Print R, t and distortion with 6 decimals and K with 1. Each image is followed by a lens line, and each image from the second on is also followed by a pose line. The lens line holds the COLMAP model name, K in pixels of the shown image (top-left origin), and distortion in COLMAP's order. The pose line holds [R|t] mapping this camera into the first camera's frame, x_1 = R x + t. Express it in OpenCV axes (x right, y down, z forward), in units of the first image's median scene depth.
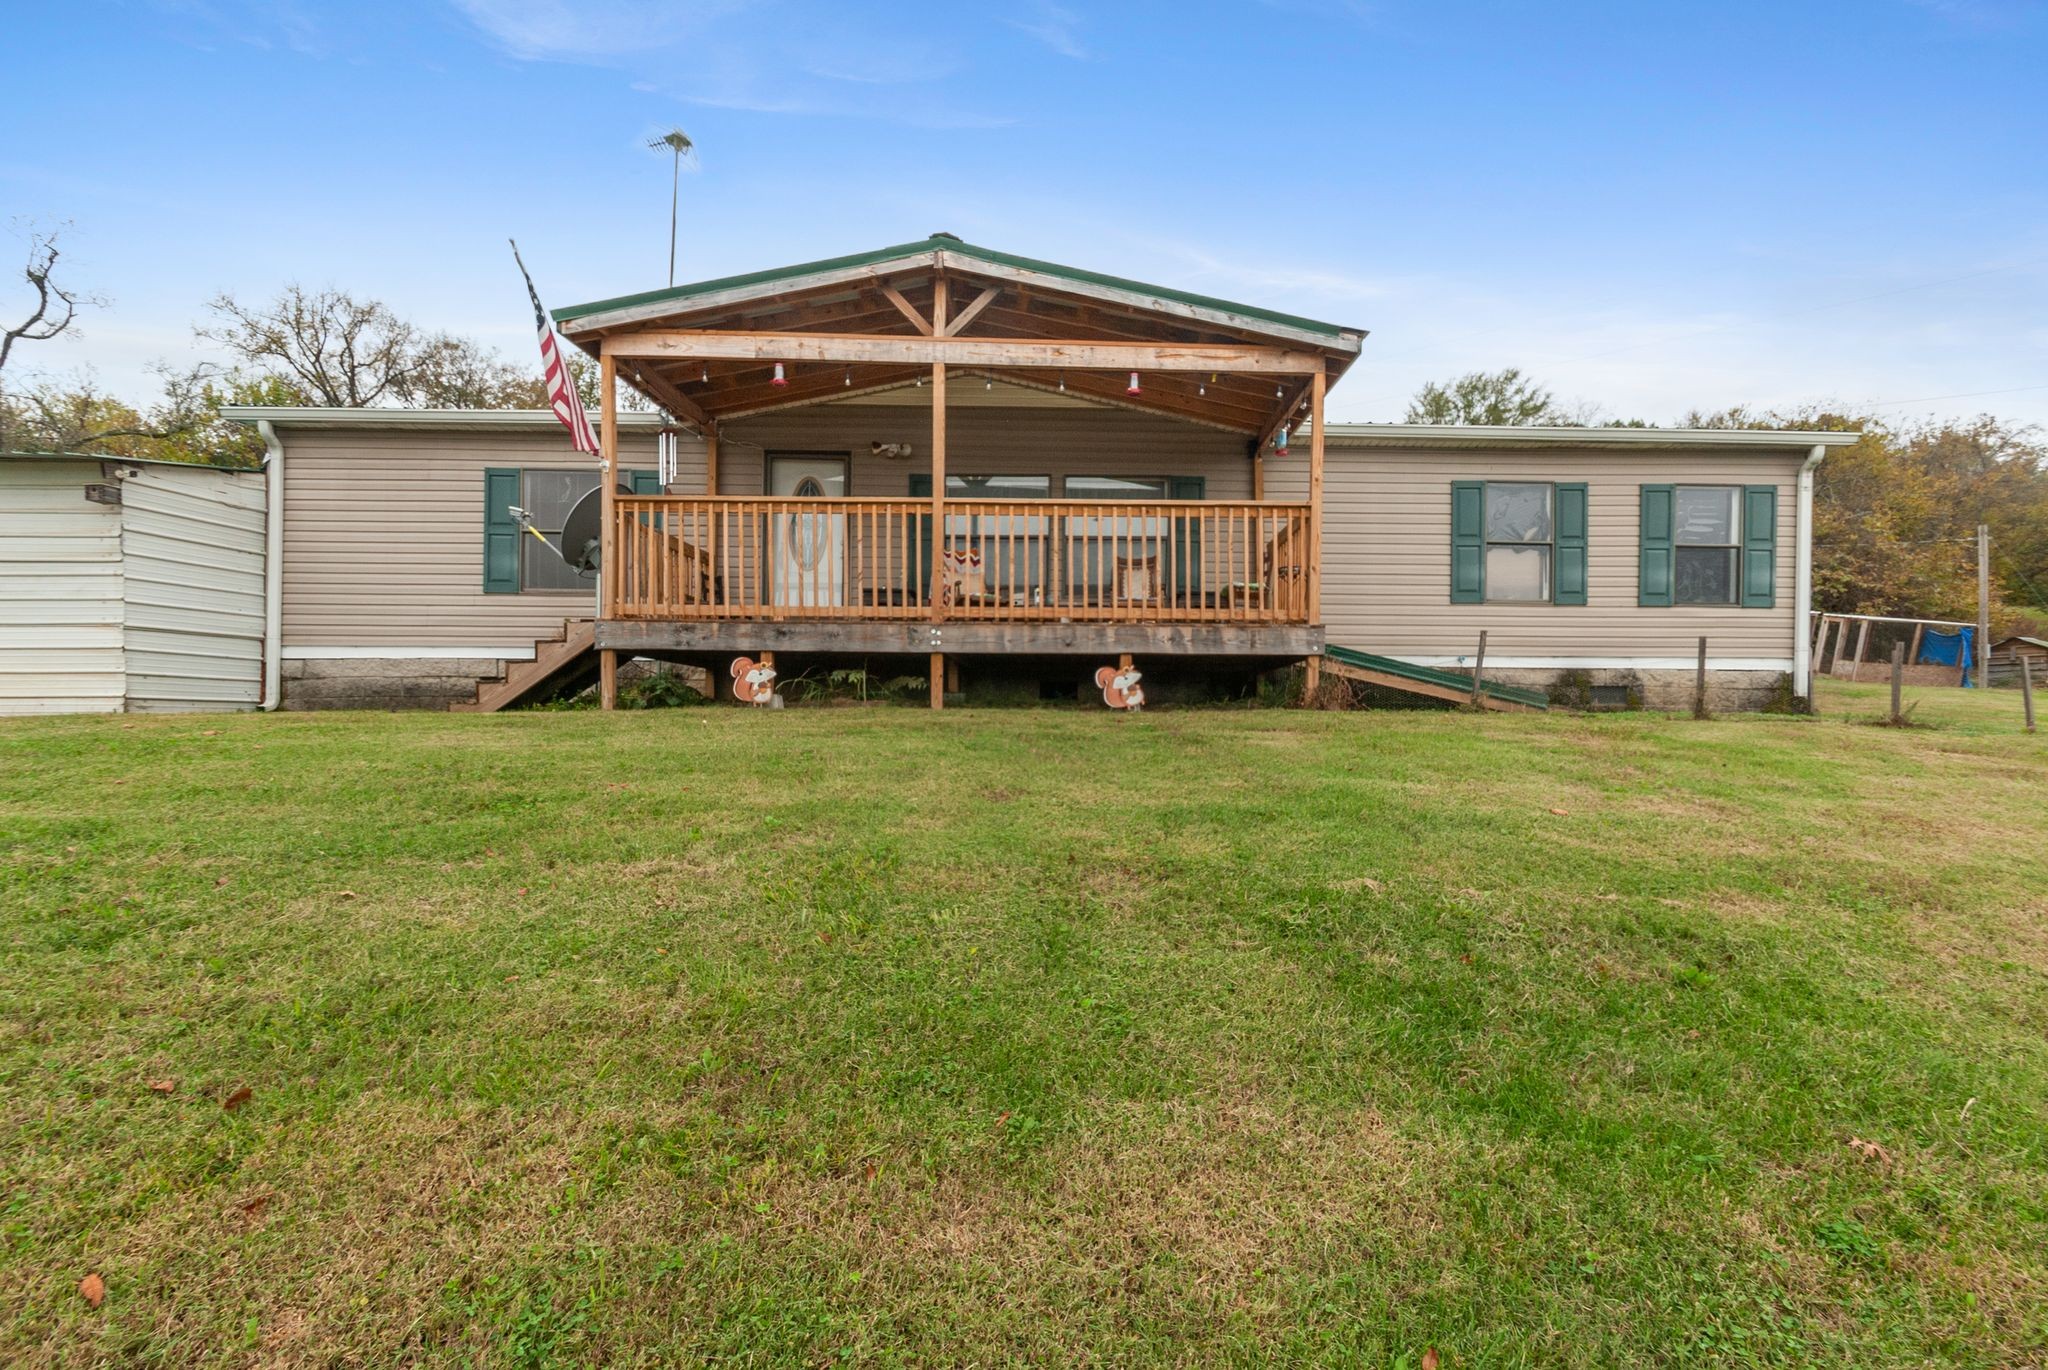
lens RADIAL K [[912.5, 0, 1039.8], [0, 912.5, 690.2], [0, 0, 1]] dist [0.001015, -0.000015]
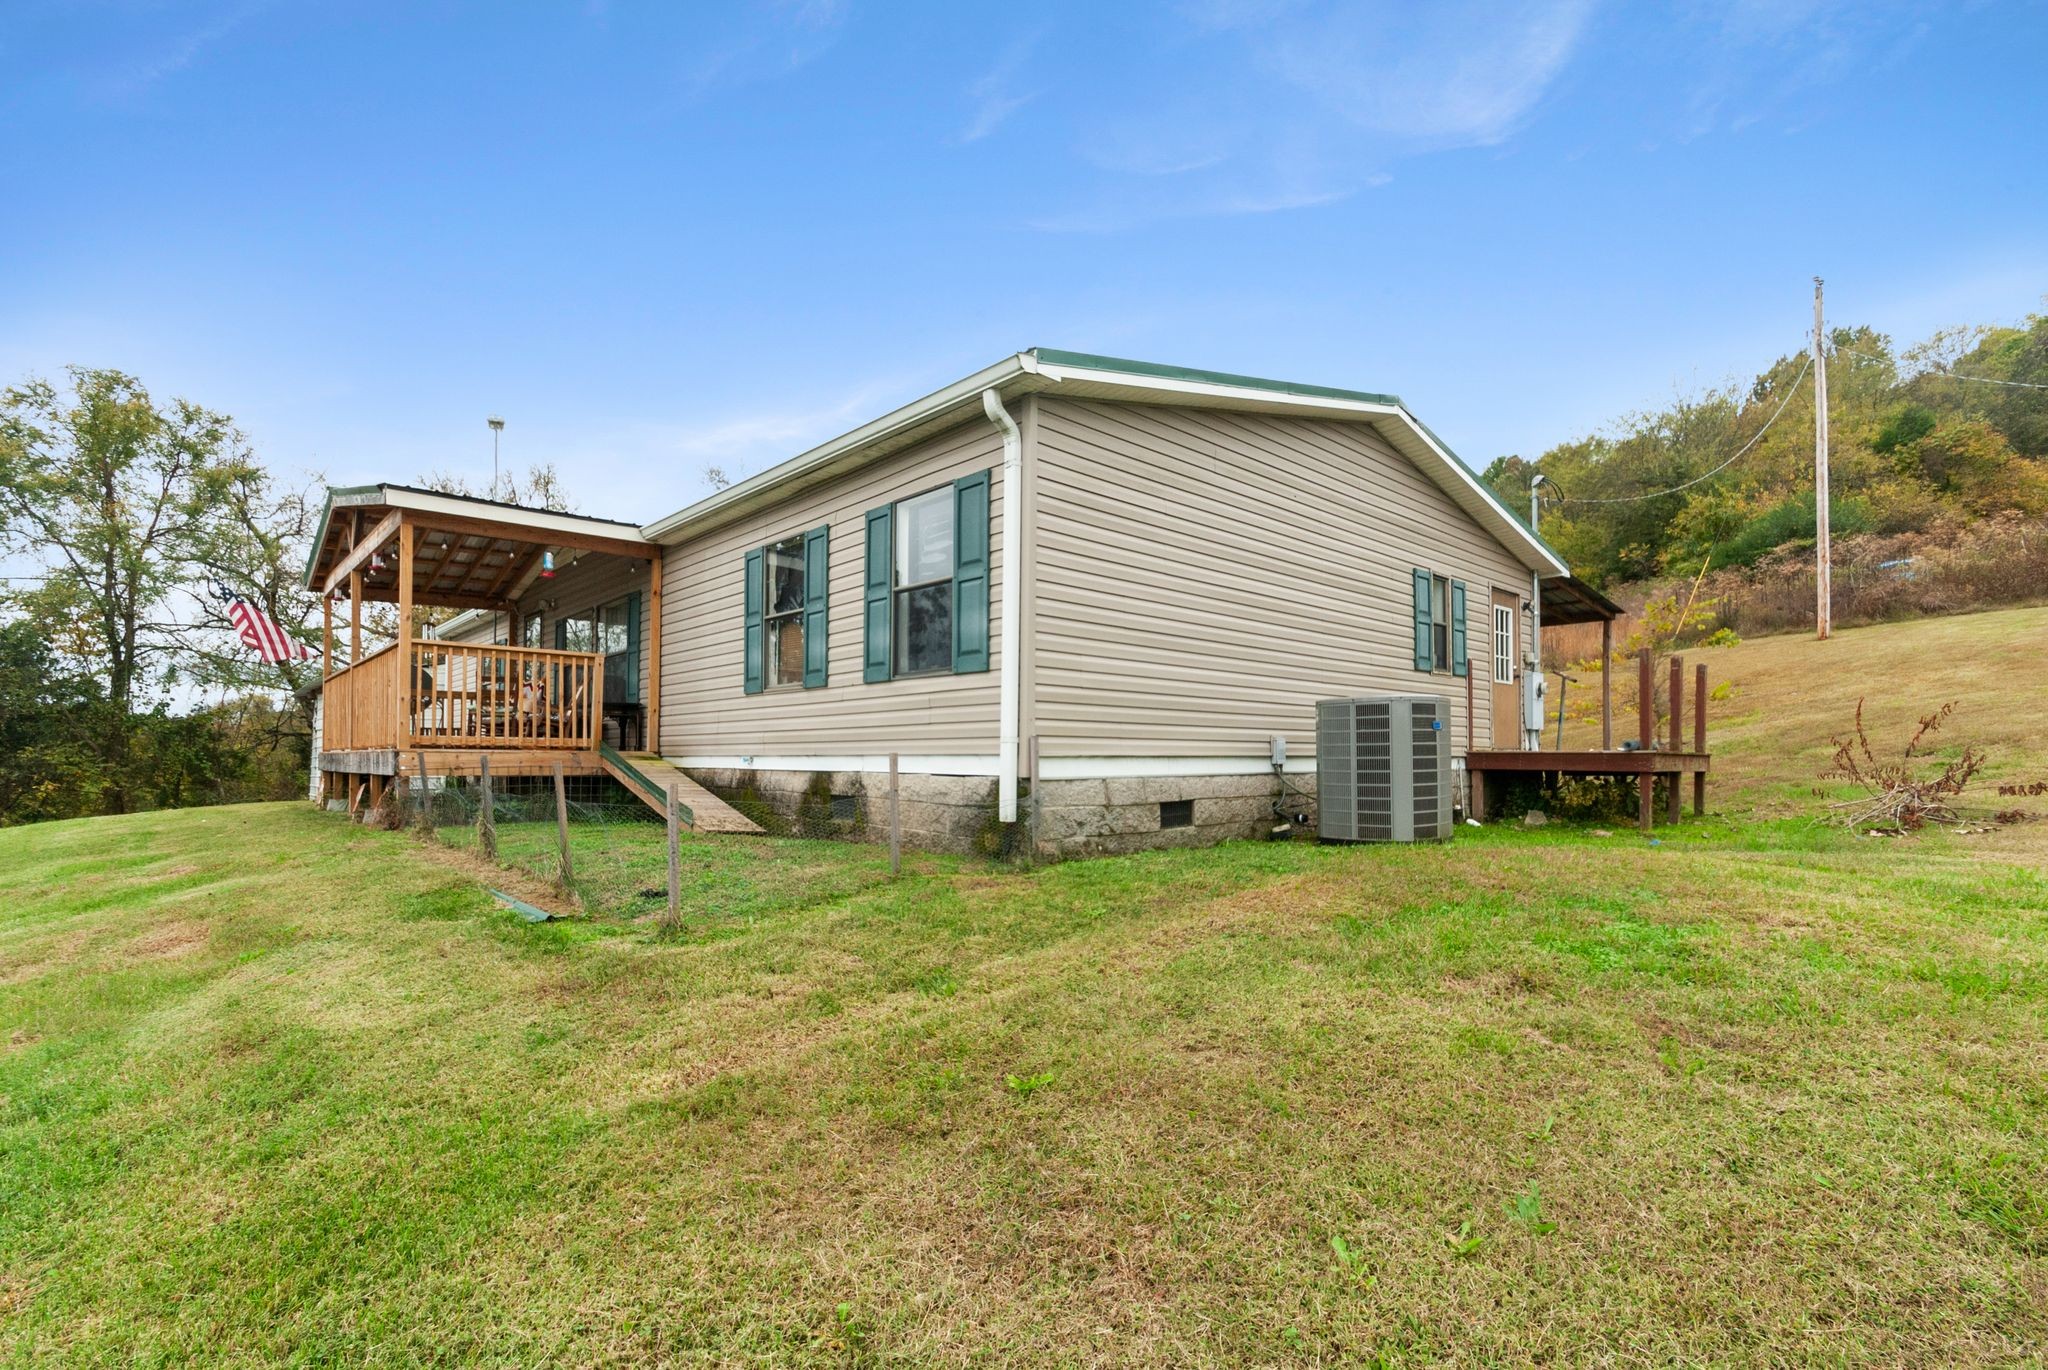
lens RADIAL K [[941.7, 0, 1027.8], [0, 941.7, 740.5], [0, 0, 1]] dist [-0.000489, -0.000097]
pose [[0.658072, -0.022190, -0.752628, 1.282386], [-0.011164, 0.999168, -0.039220, -0.020386], [0.752872, 0.034212, 0.657277, 0.613877]]
